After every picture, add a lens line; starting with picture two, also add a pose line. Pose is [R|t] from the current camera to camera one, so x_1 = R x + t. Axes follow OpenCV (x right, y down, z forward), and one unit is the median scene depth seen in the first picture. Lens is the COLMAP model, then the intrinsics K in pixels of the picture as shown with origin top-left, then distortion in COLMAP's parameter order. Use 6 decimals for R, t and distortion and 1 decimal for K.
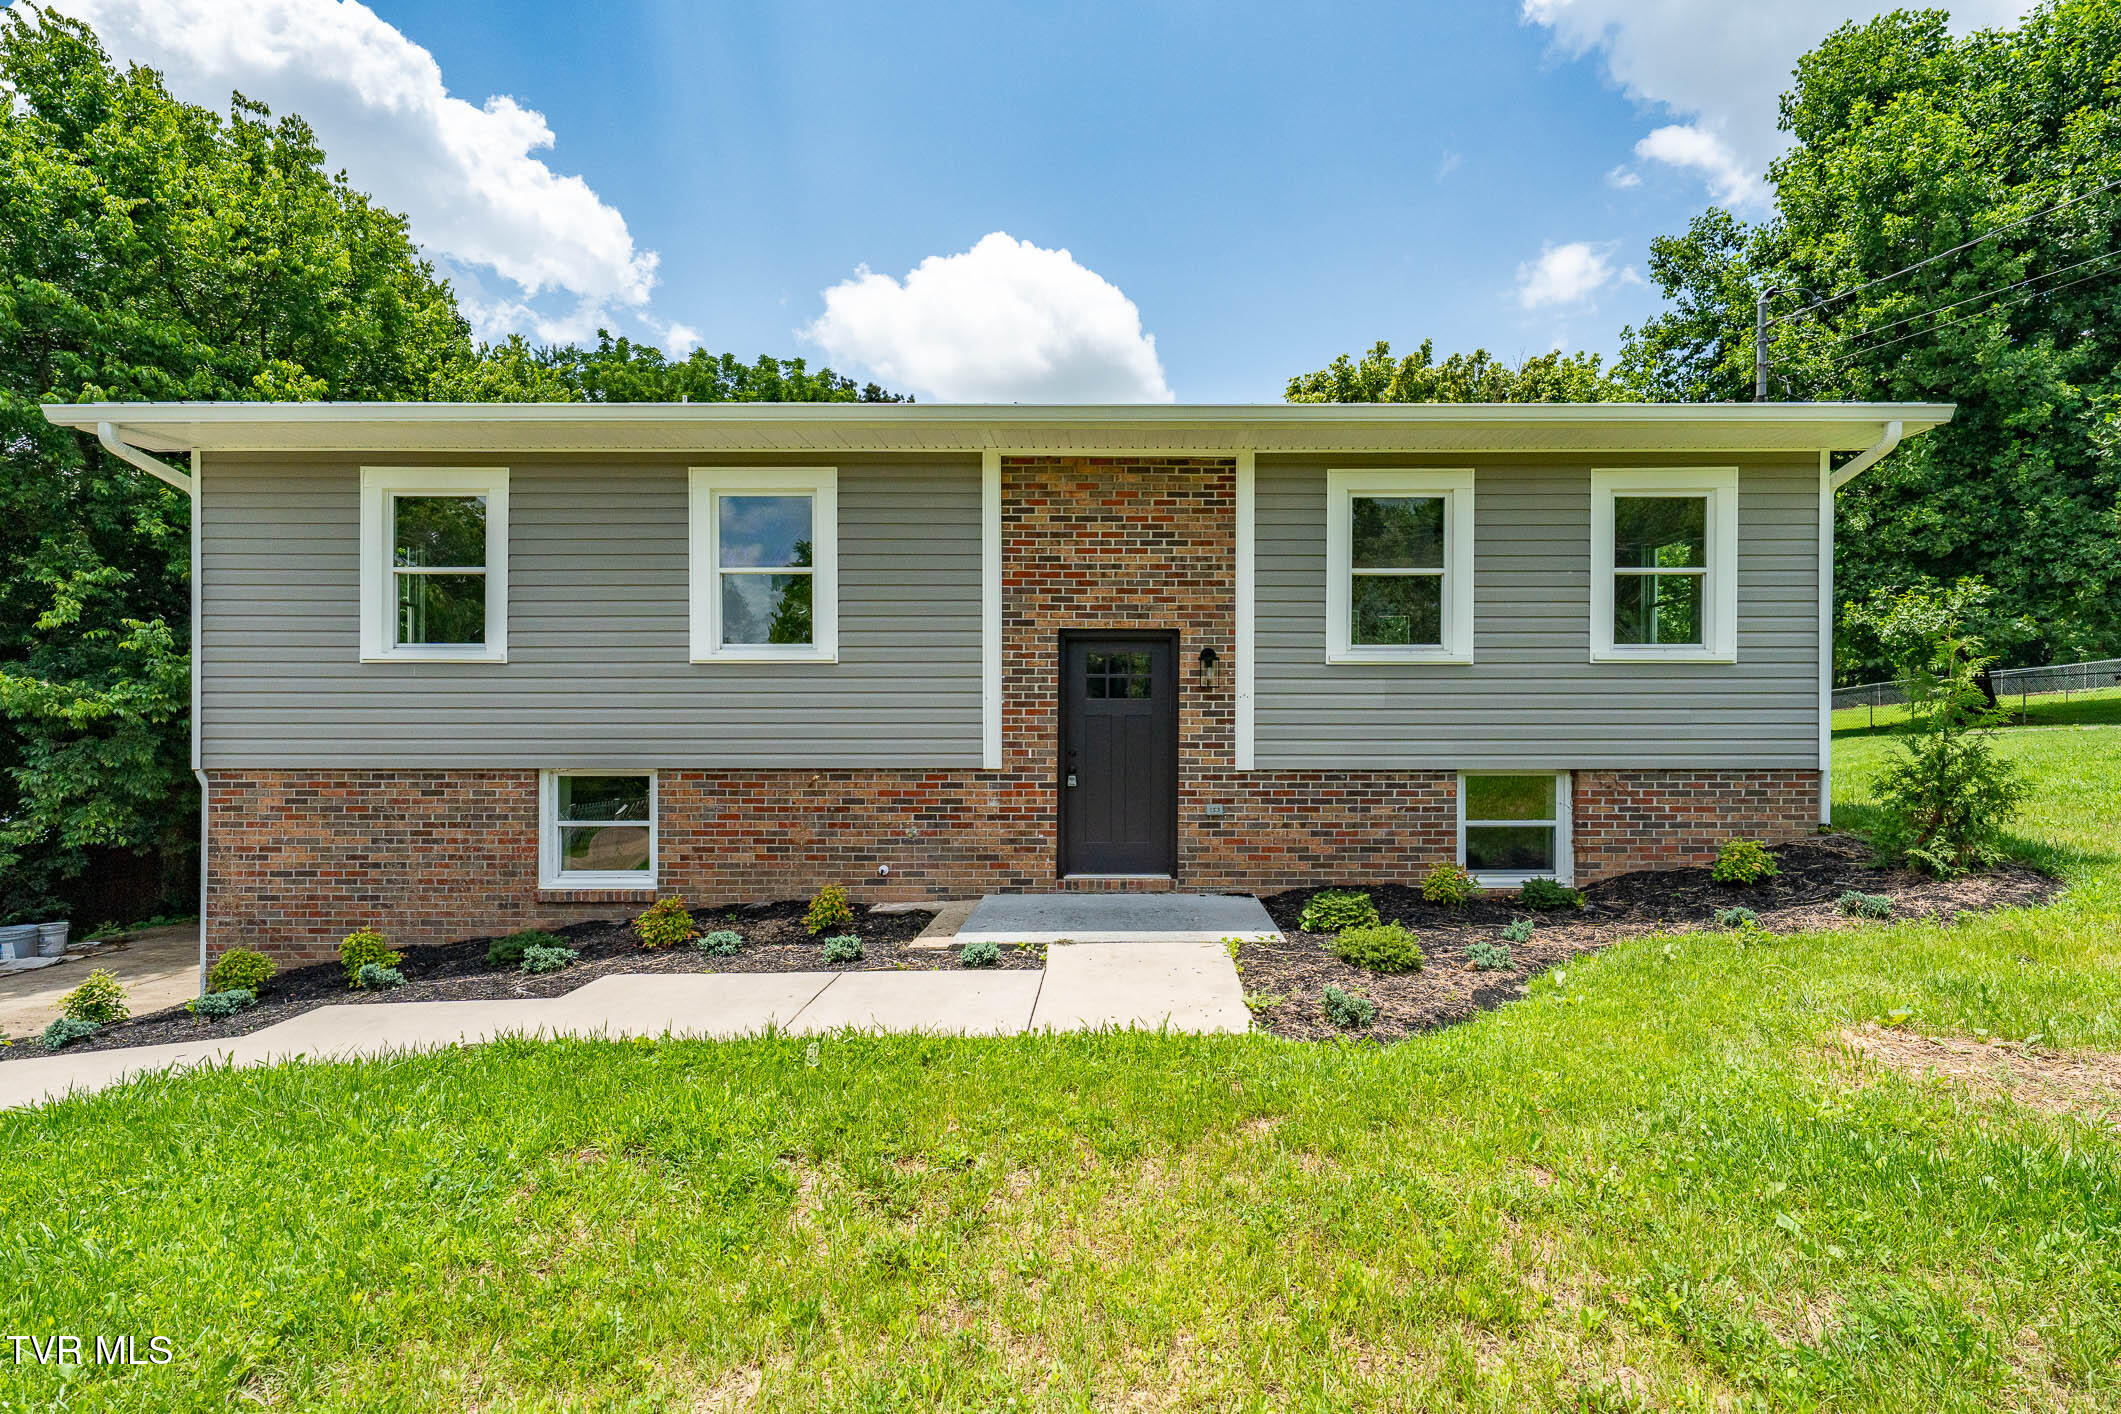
lens RADIAL K [[932.9, 0, 1122.9], [0, 932.9, 714.8], [0, 0, 1]] dist [0.001385, -0.000591]
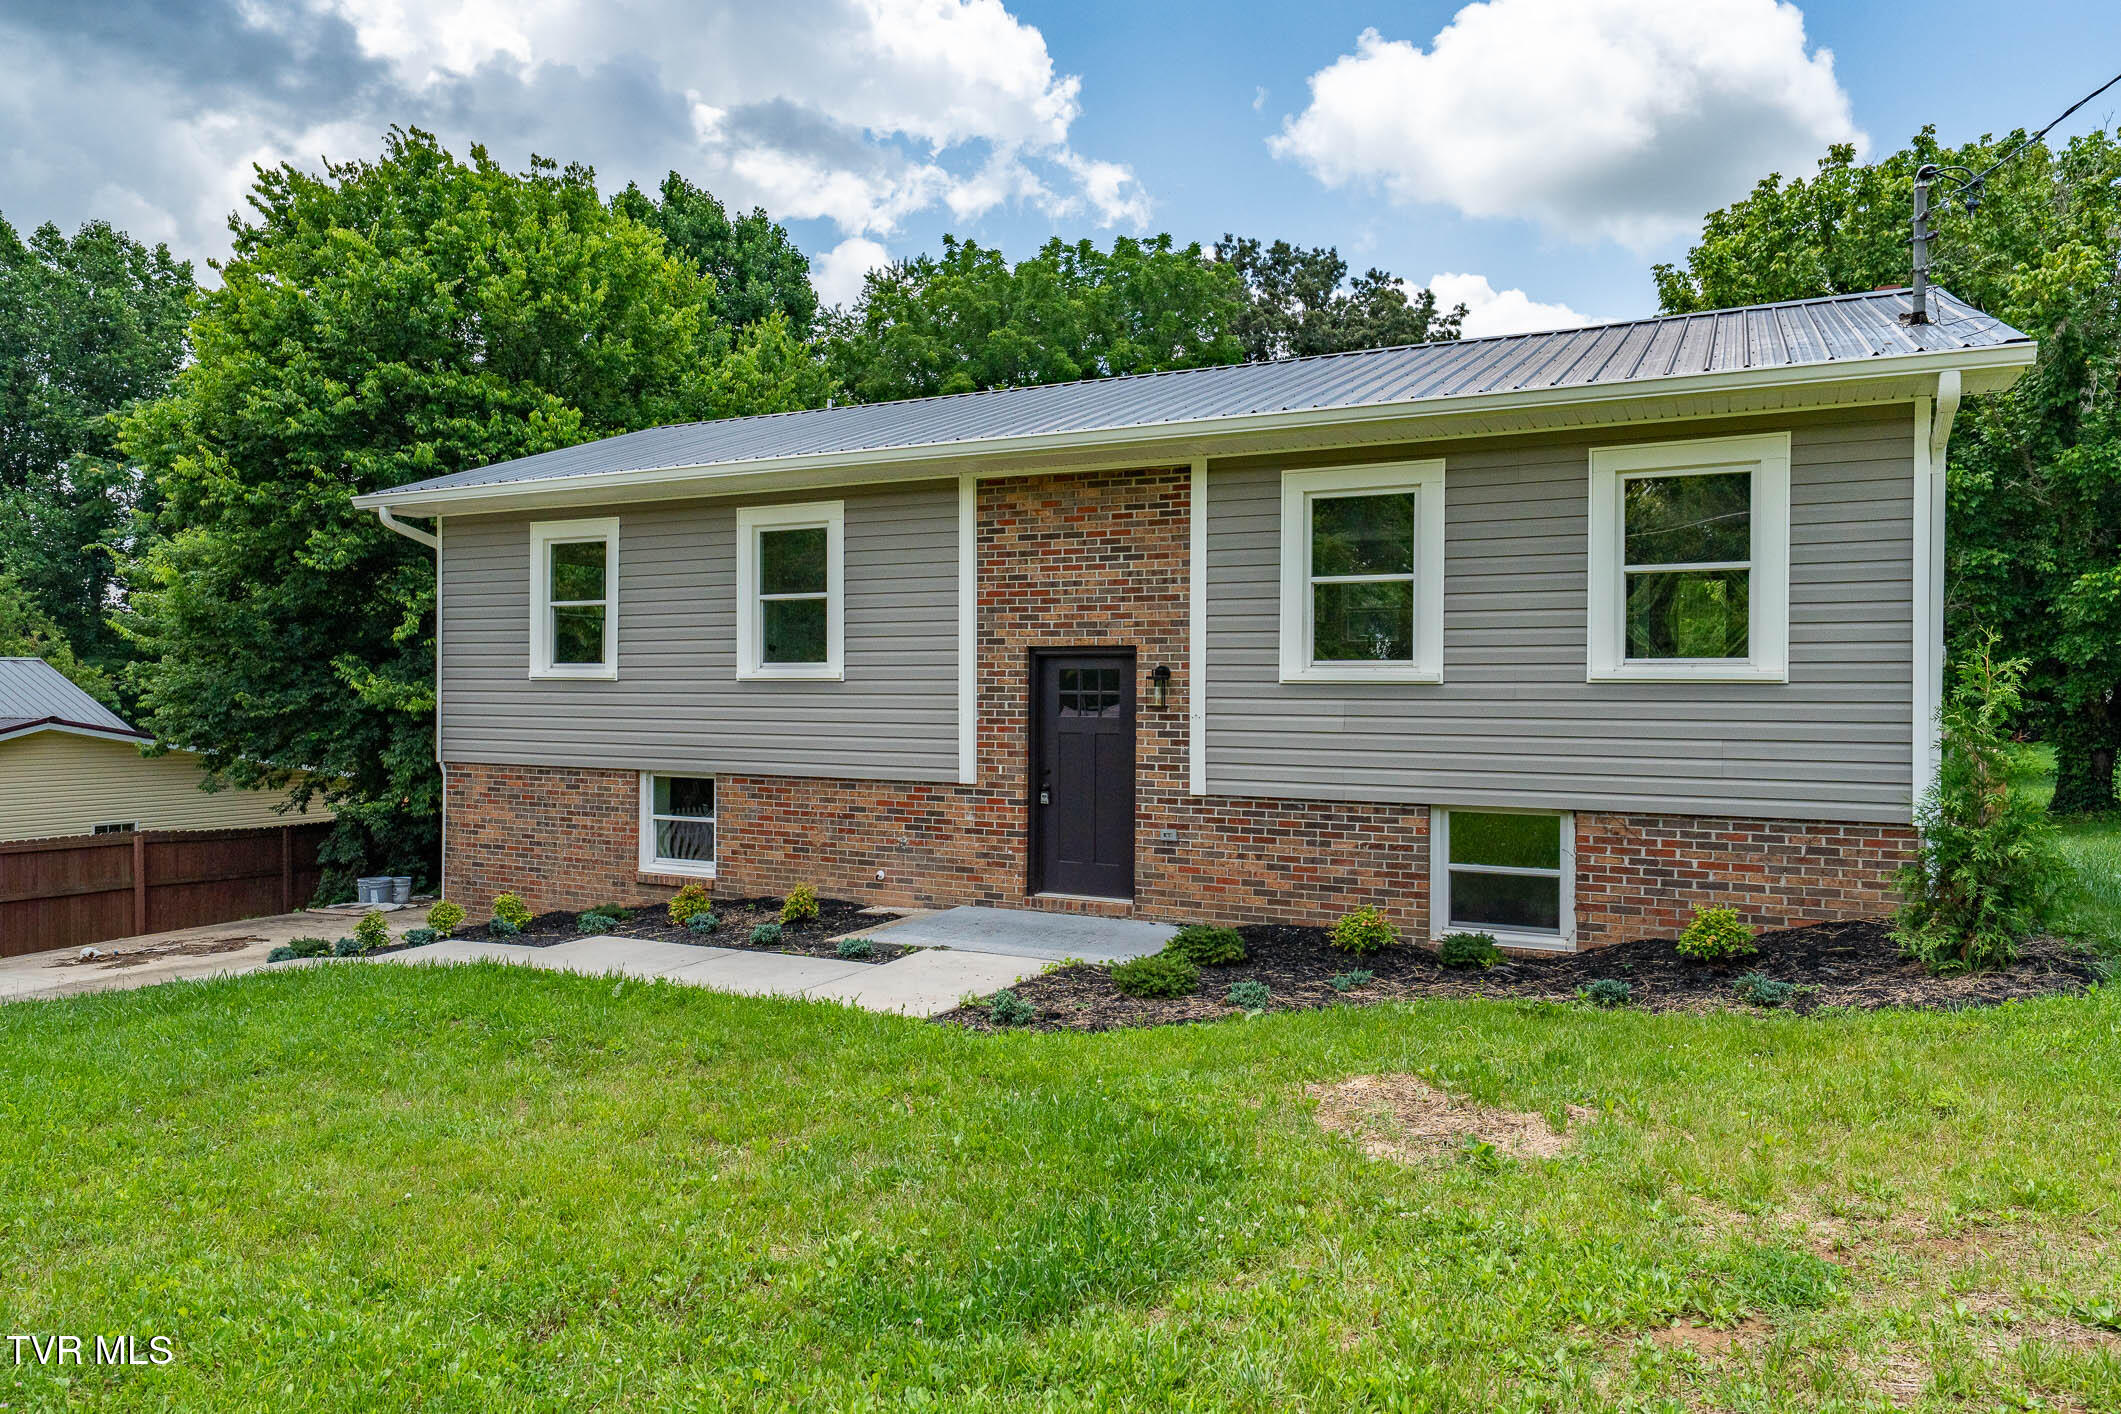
lens RADIAL K [[1339.5, 0, 1068.3], [0, 1339.5, 675.1], [0, 0, 1]] dist [0.002378, -0.000249]
pose [[0.893329, 0.000022, -0.449404, 0.621286], [-0.001743, 0.999993, -0.003417, -0.056902], [0.449400, 0.003835, 0.893322, -0.270078]]
